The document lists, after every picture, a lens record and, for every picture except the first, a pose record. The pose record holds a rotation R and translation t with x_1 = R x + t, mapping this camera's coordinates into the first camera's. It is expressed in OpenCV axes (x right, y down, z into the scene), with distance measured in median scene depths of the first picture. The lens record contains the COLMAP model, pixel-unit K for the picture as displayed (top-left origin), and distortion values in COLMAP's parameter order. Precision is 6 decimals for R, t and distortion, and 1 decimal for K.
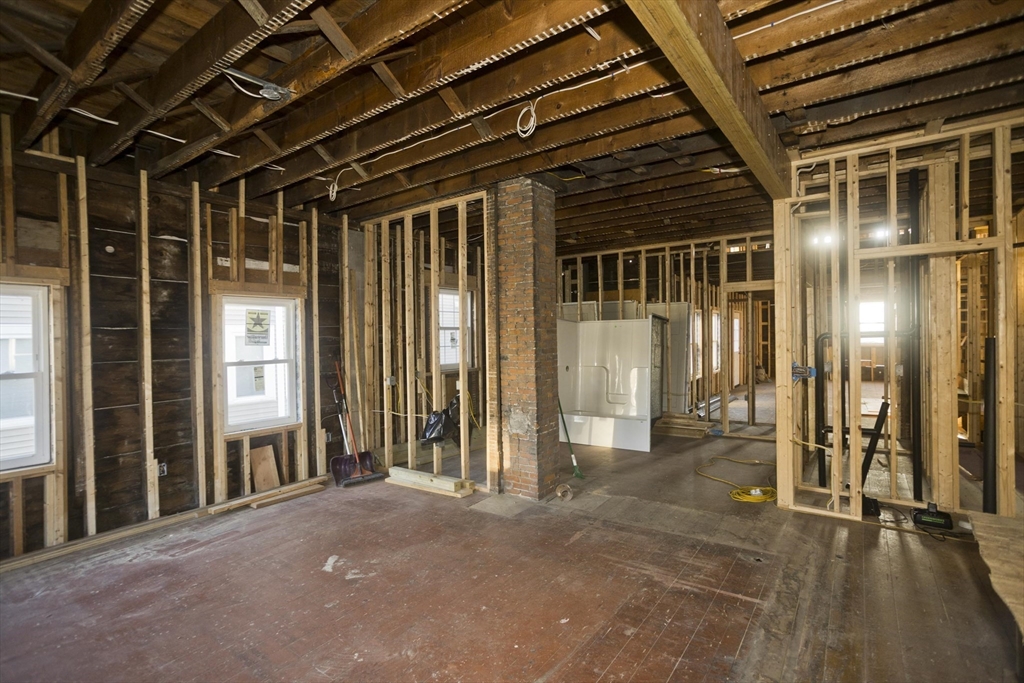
lens RADIAL K [[475.4, 0, 511.6], [0, 475.4, 338.6], [0, 0, 1]] dist [-0.030613, 0.009751]
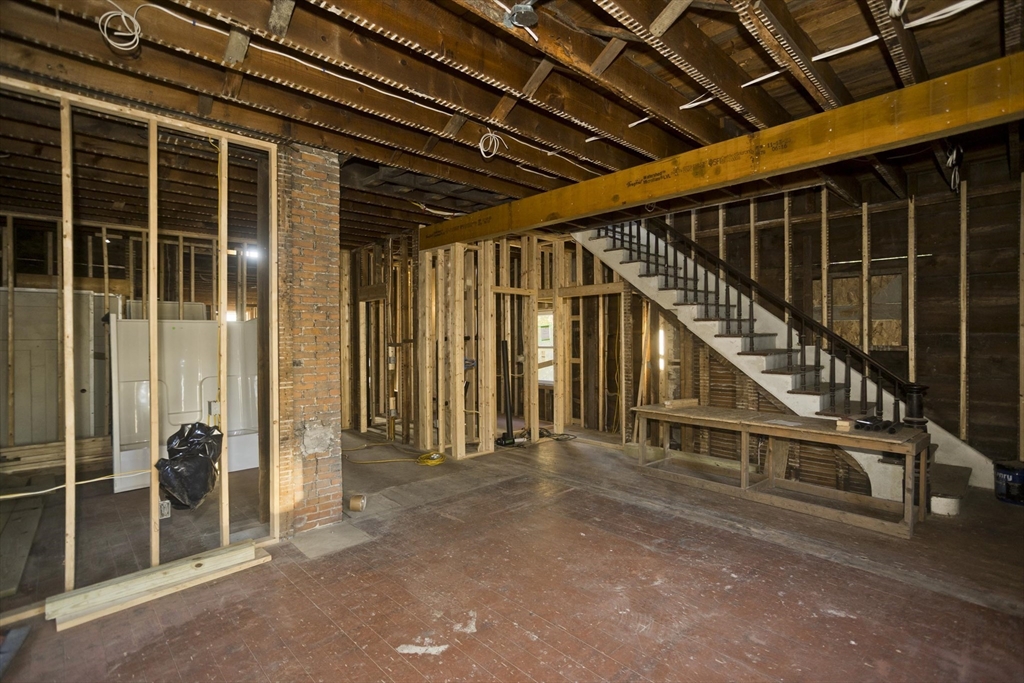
lens RADIAL K [[475.4, 0, 509.8], [0, 475.4, 338.8], [0, 0, 1]] dist [-0.030613, 0.009751]
pose [[0.206694, 0.013073, 0.978318, -0.901980], [0.007169, 0.999864, -0.014876, 0.017004], [-0.978379, 0.010088, 0.206572, 0.611849]]
